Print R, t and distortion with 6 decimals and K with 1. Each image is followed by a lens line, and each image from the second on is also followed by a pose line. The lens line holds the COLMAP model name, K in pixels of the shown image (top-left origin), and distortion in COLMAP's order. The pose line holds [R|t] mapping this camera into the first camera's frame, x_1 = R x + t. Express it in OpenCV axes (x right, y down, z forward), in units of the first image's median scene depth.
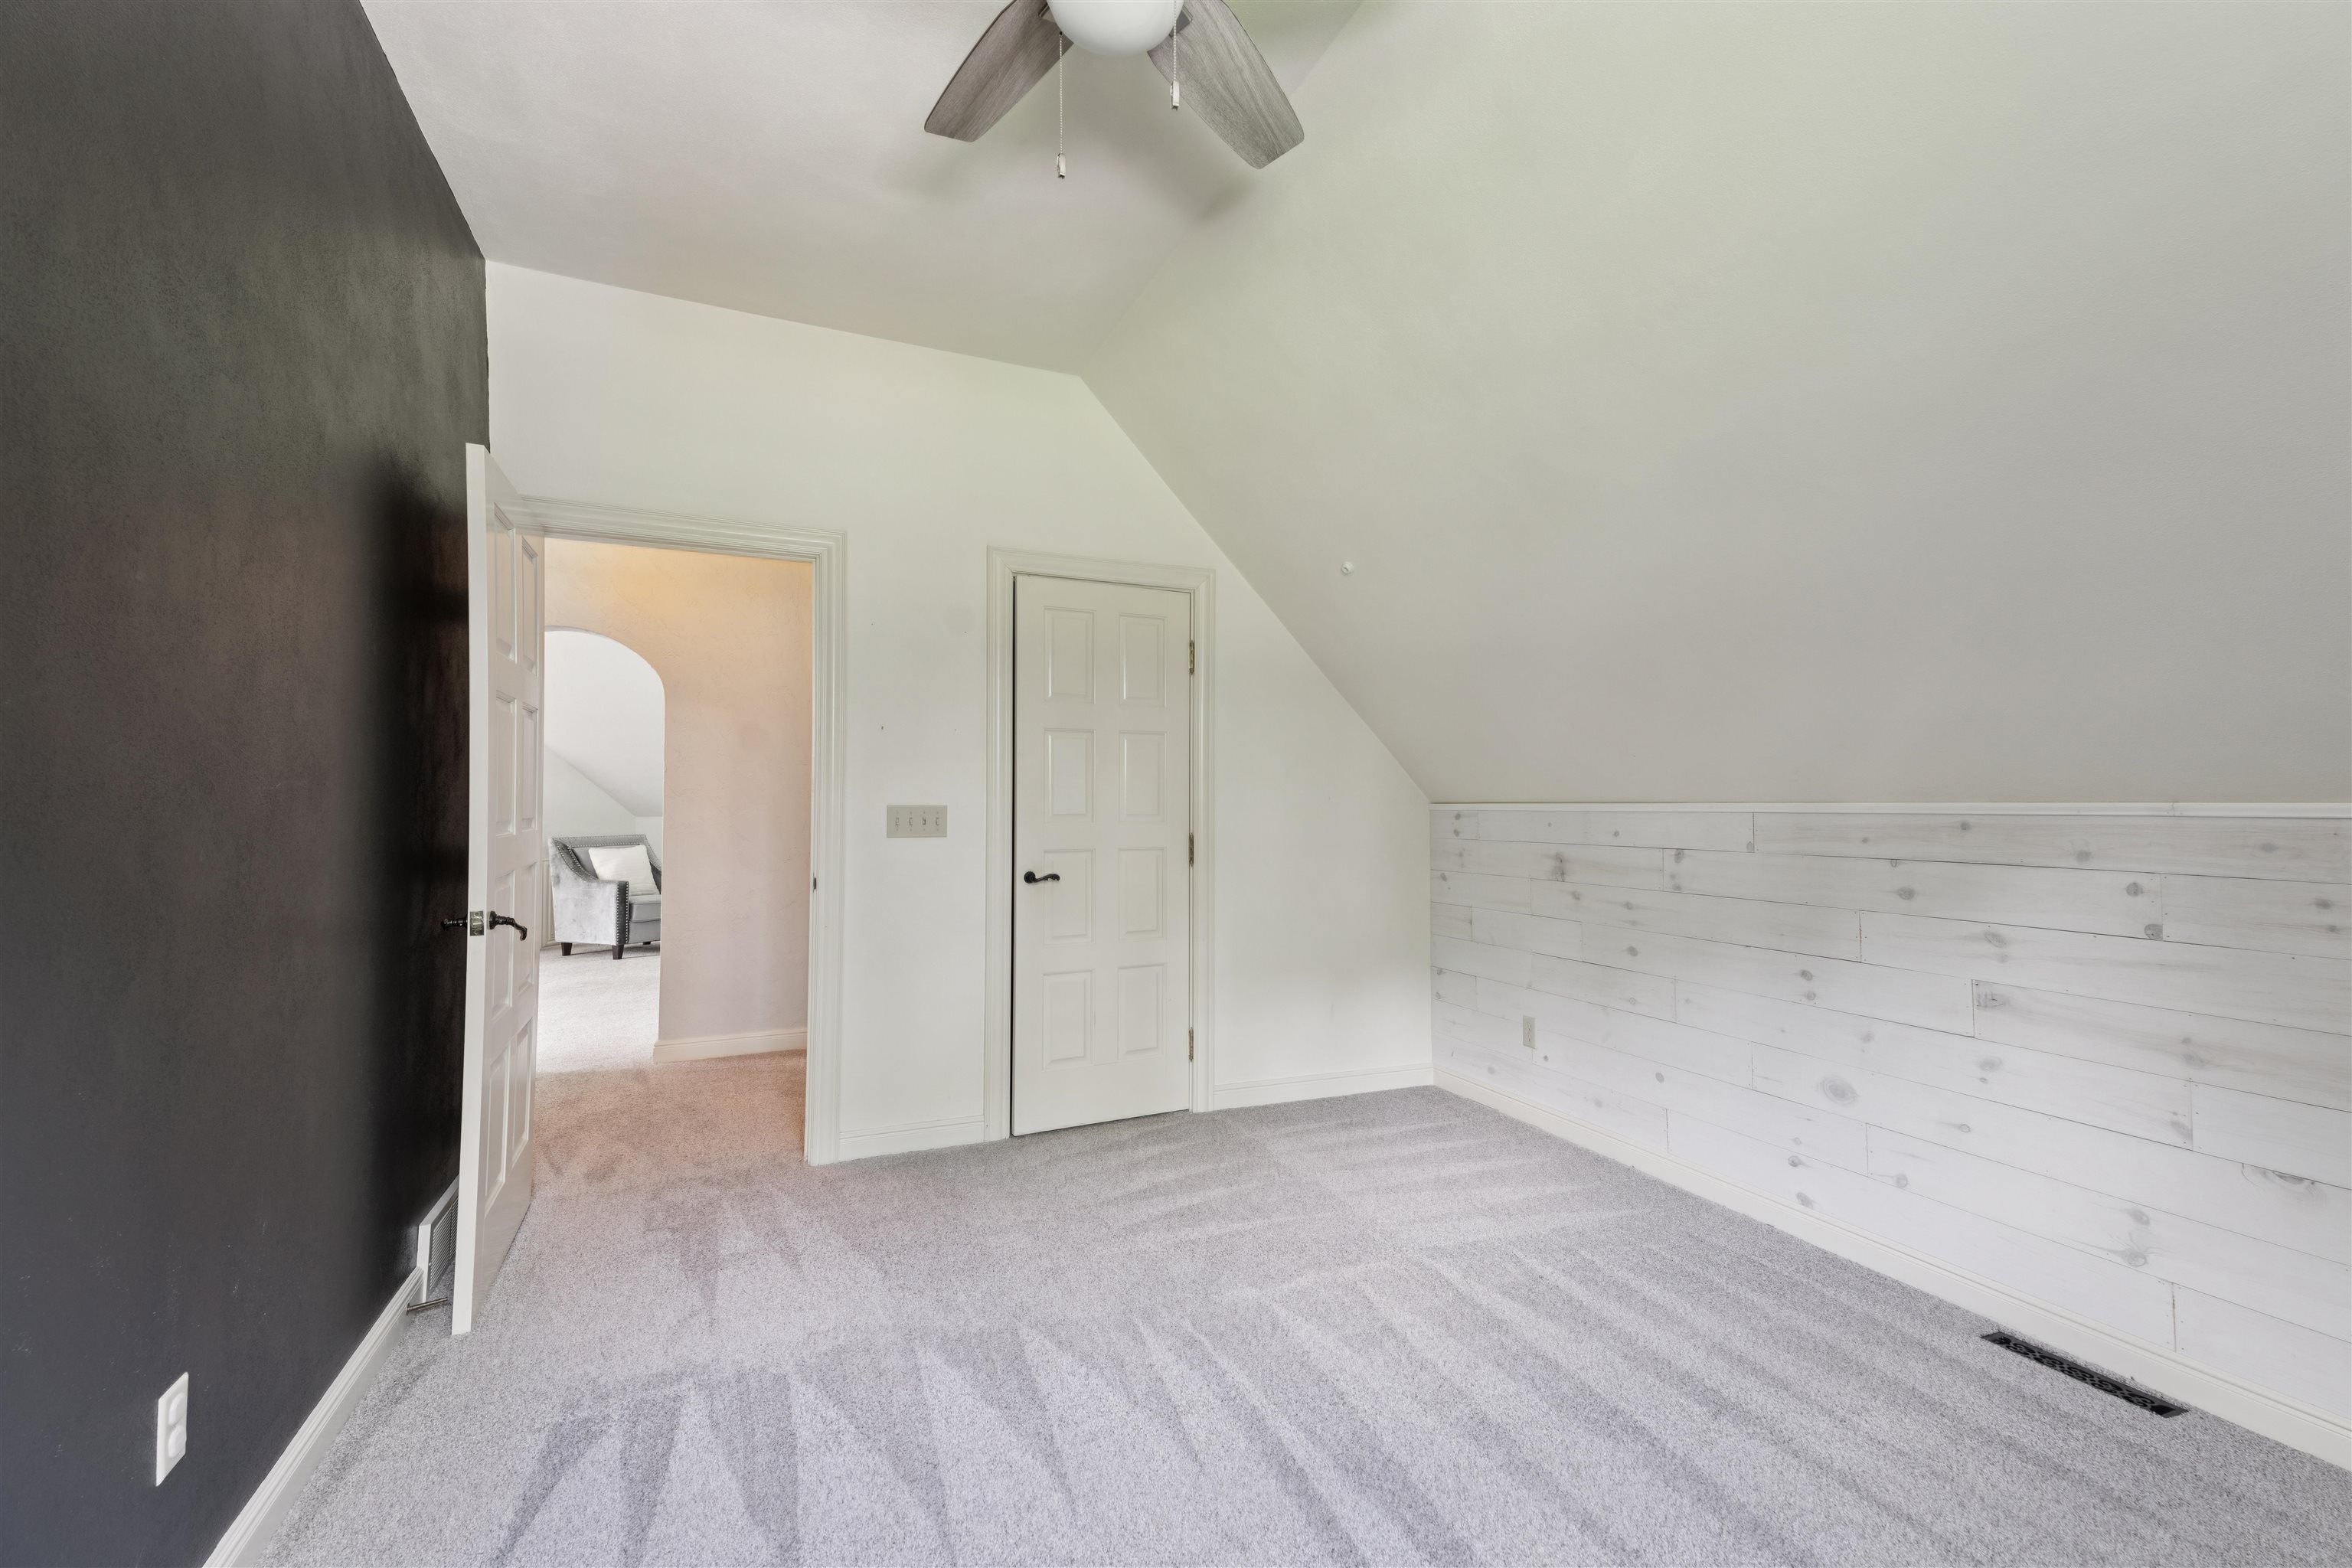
lens RADIAL K [[965.2, 0, 1176.0], [0, 965.2, 784.0], [0, 0, 1]] dist [0.000400, -0.000162]
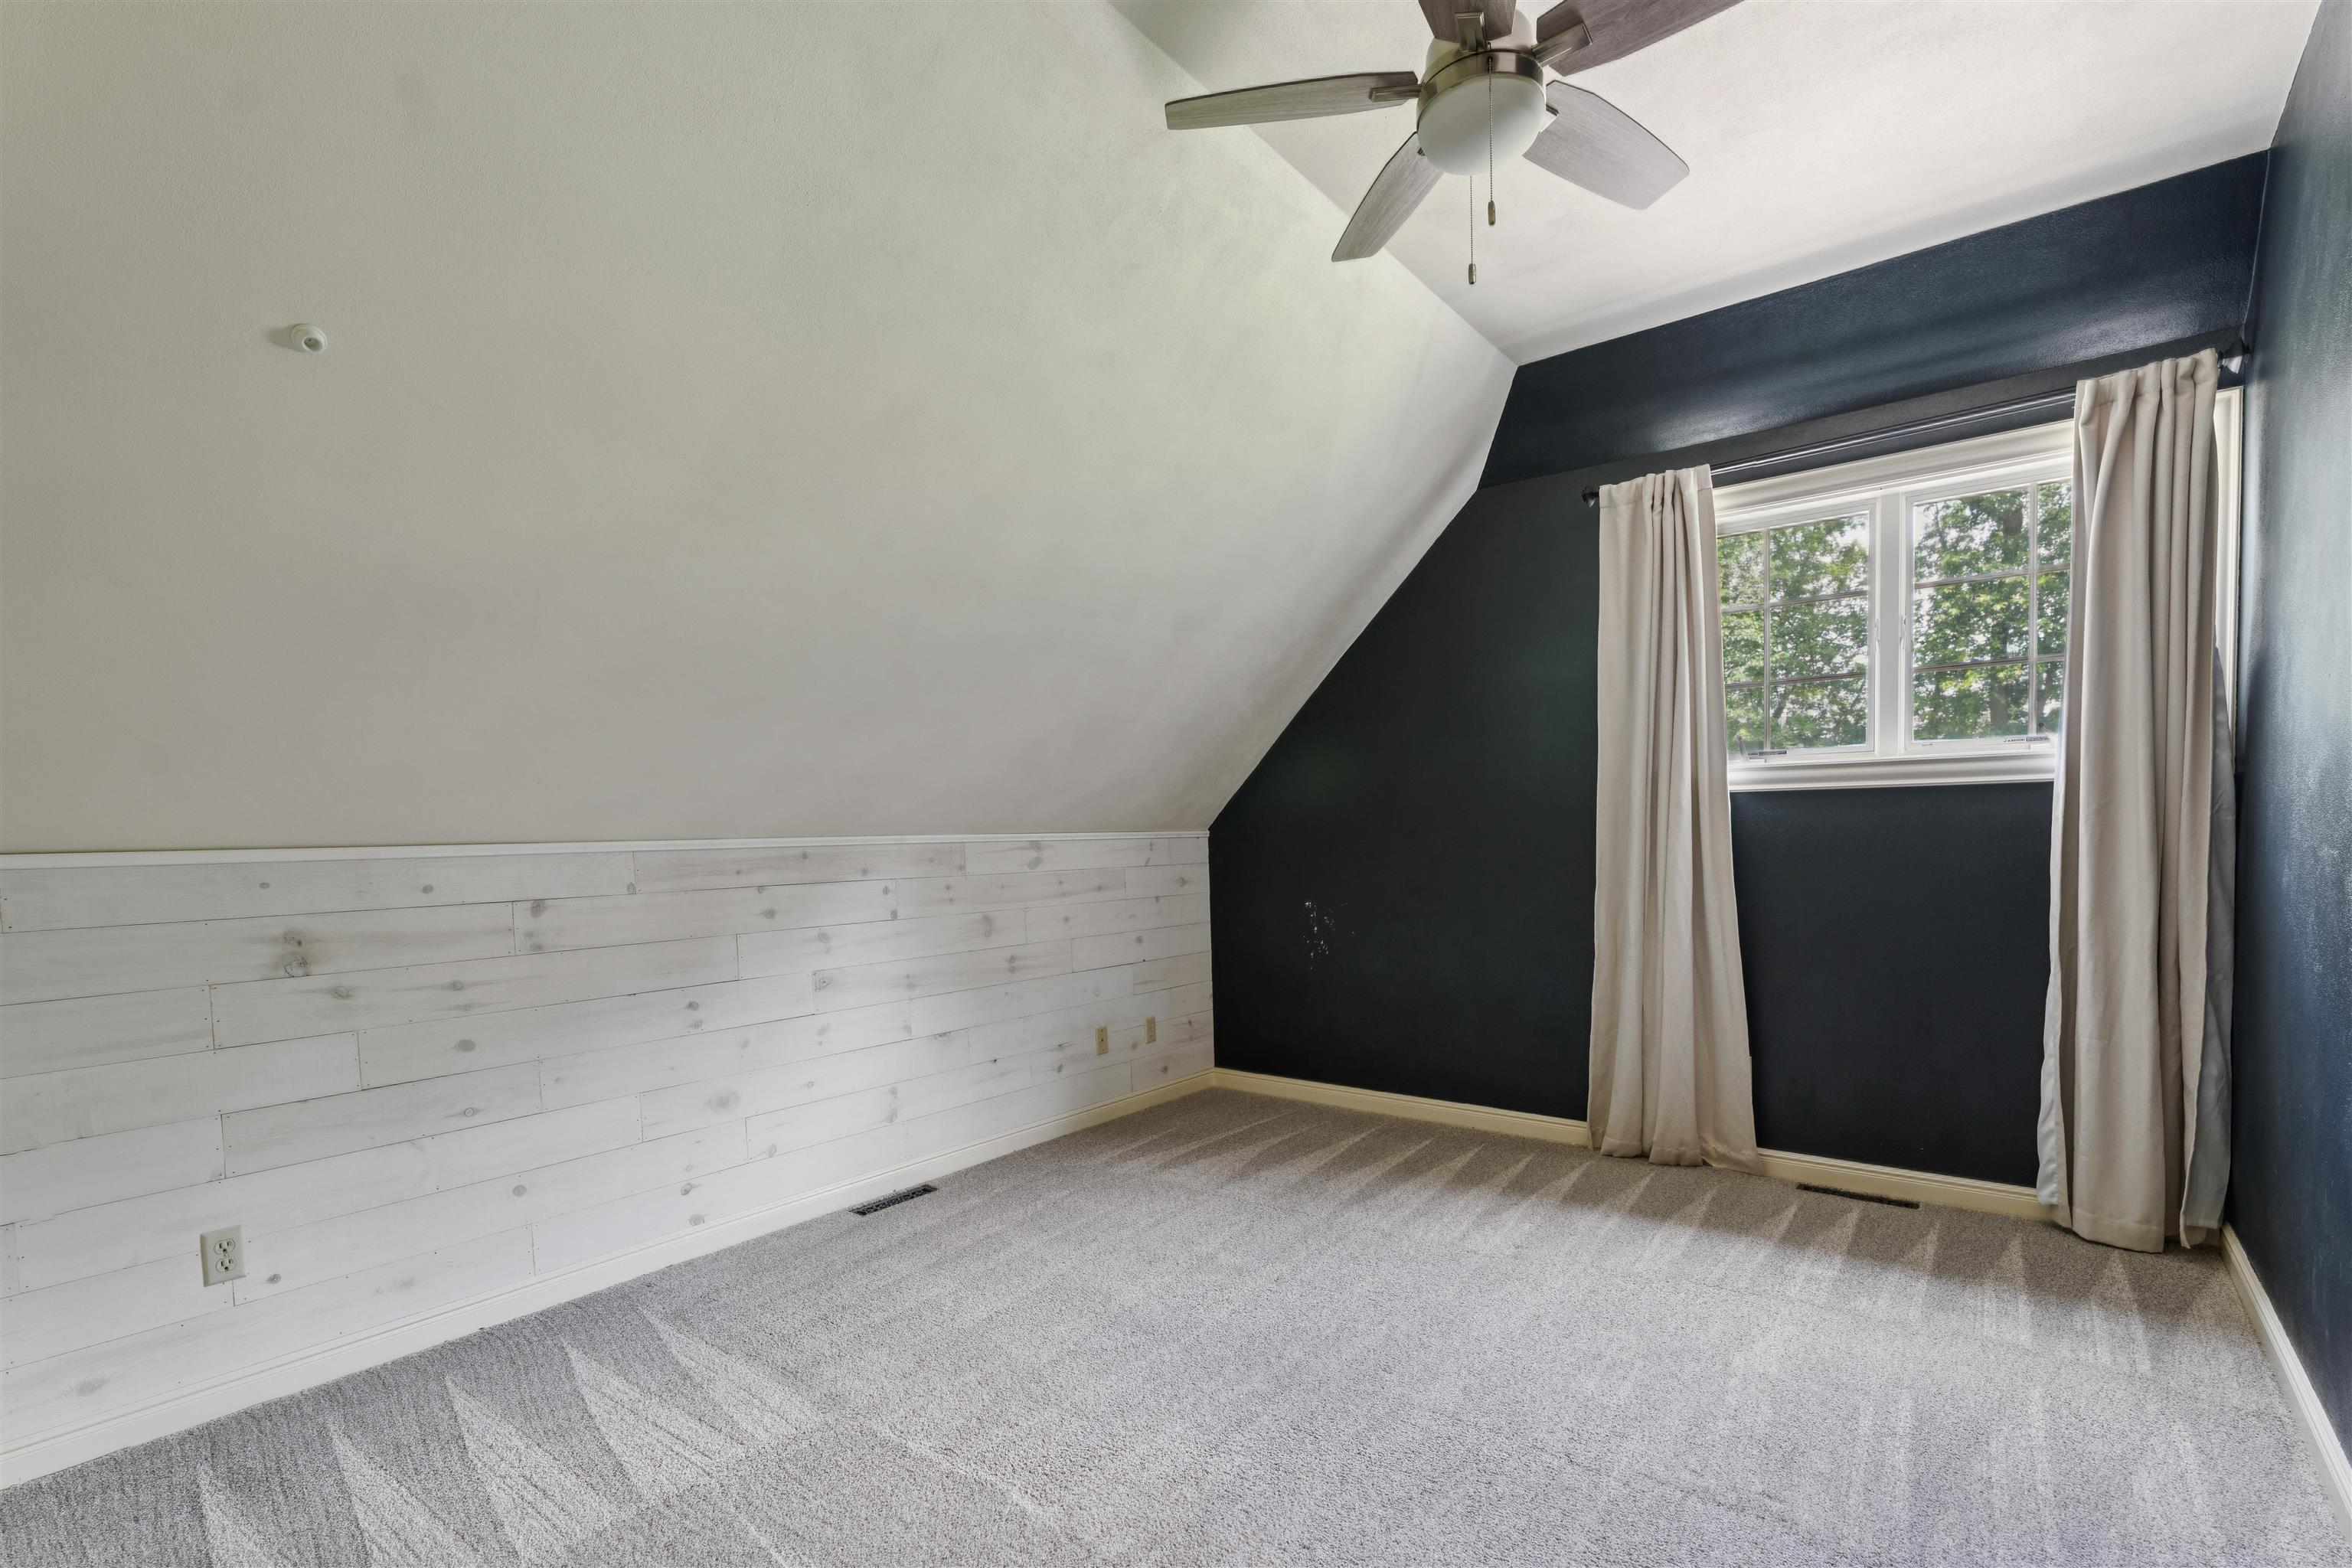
lens RADIAL K [[1064.8, 0, 1174.4], [0, 1064.8, 866.3], [0, 0, 1]] dist [0.000307, -0.000008]
pose [[-0.483892, -0.033094, 0.874502, -0.624781], [-0.008929, 0.999419, 0.032880, 0.005779], [-0.875082, 0.008102, -0.483906, 1.155016]]
